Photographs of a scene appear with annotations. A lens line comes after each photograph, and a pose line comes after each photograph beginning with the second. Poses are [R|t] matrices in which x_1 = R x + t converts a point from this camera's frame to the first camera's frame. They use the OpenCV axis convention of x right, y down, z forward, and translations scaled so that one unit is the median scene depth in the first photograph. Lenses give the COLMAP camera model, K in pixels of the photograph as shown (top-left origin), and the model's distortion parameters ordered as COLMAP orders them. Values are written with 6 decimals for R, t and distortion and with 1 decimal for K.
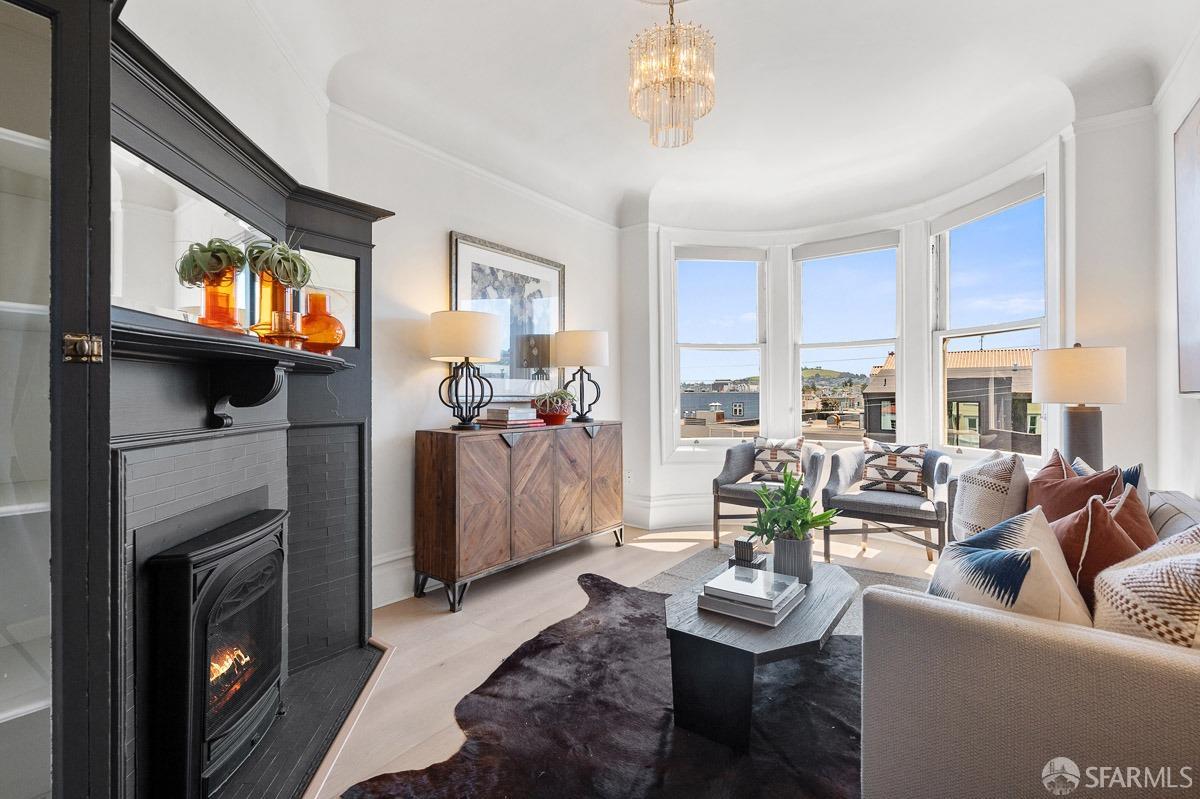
lens RADIAL K [[522.2, 0, 598.7], [0, 522.2, 392.6], [0, 0, 1]] dist [0.000462, -0.000041]
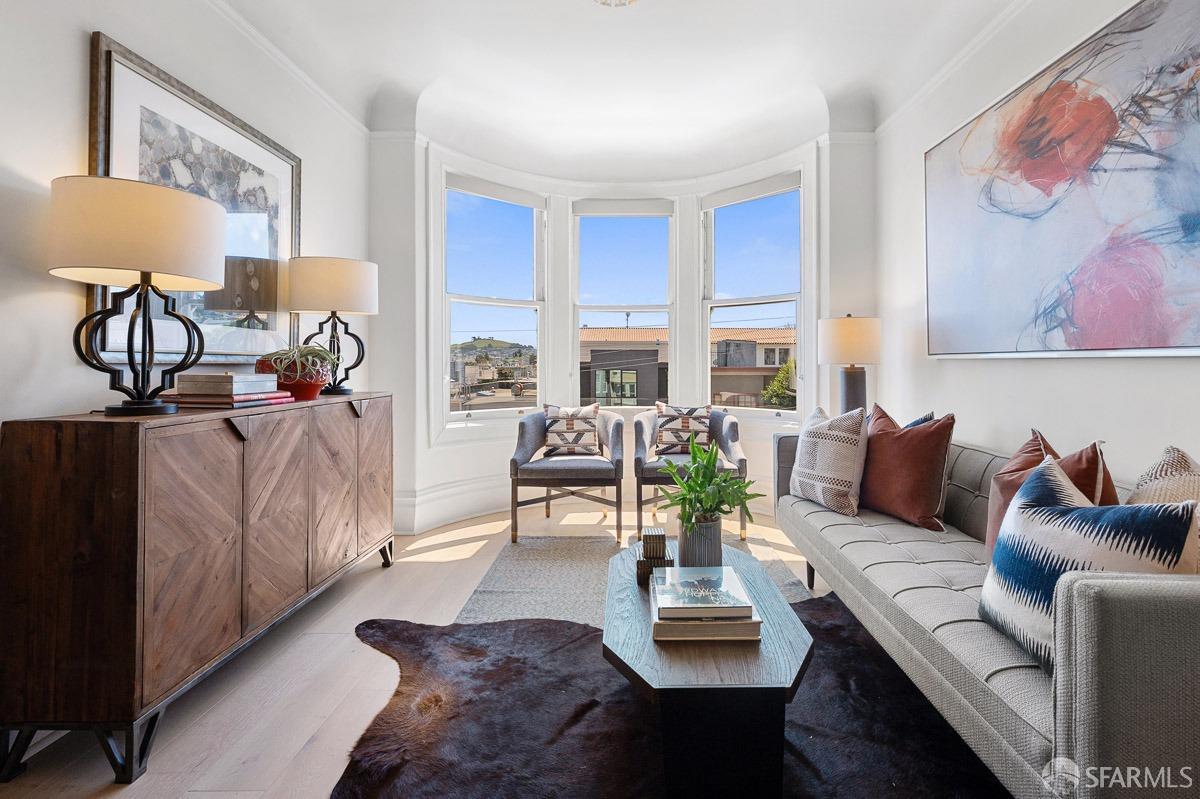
lens RADIAL K [[537.6, 0, 627.9], [0, 537.6, 357.2], [0, 0, 1]] dist [-0.001466, -0.000365]
pose [[0.797952, 0.010851, 0.602623, -0.157801], [-0.005208, 0.999925, -0.011108, 0.014450], [-0.602699, 0.005725, 0.797948, 0.229023]]
